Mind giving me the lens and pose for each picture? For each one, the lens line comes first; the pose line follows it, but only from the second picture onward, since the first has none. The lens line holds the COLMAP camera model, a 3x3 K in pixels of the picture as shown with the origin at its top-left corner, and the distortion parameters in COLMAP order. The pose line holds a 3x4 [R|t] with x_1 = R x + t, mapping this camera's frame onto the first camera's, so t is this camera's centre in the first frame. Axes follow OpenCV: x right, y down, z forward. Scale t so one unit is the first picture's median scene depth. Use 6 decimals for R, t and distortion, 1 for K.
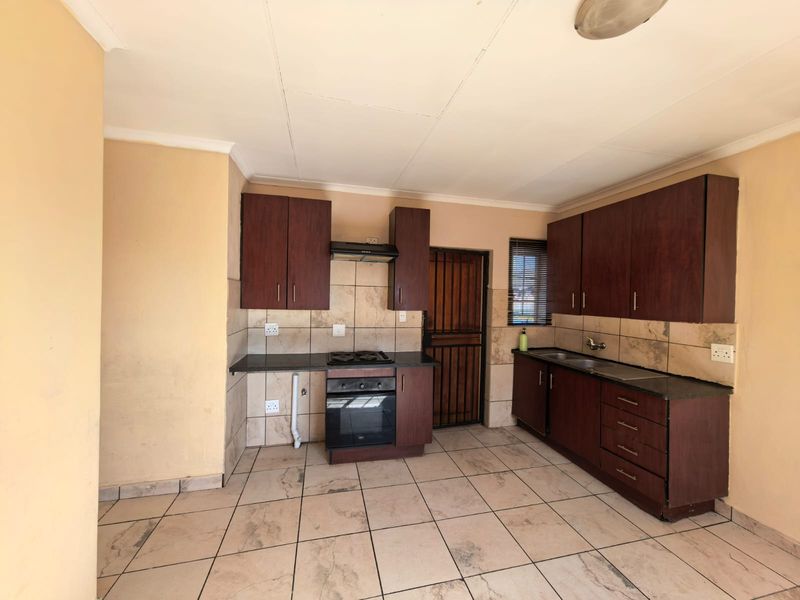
lens RADIAL K [[315.9, 0, 403.6], [0, 315.9, 300.5], [0, 0, 1]] dist [0.013828, -0.000190]
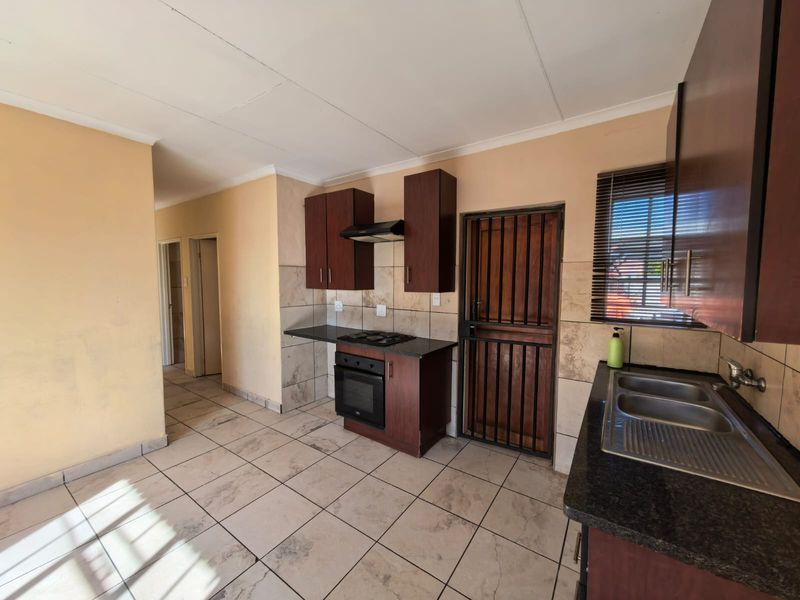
lens RADIAL K [[315.9, 0, 403.6], [0, 315.9, 300.5], [0, 0, 1]] dist [0.013828, -0.000190]
pose [[0.656068, 0.032858, -0.753986, 0.623273], [-0.000418, 0.999067, 0.043175, 0.016212], [0.754702, -0.028010, 0.655470, 0.372879]]
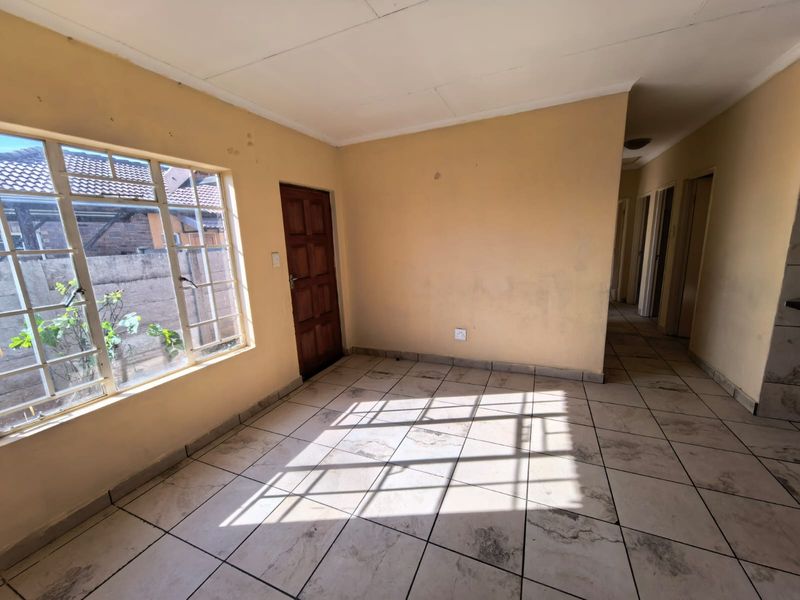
lens RADIAL K [[315.9, 0, 403.6], [0, 315.9, 300.5], [0, 0, 1]] dist [0.013828, -0.000190]
pose [[-0.616063, 0.153203, -0.772655, 0.630066], [0.016694, 0.983223, 0.181644, 0.019462], [0.787520, 0.099006, -0.608285, 0.527005]]
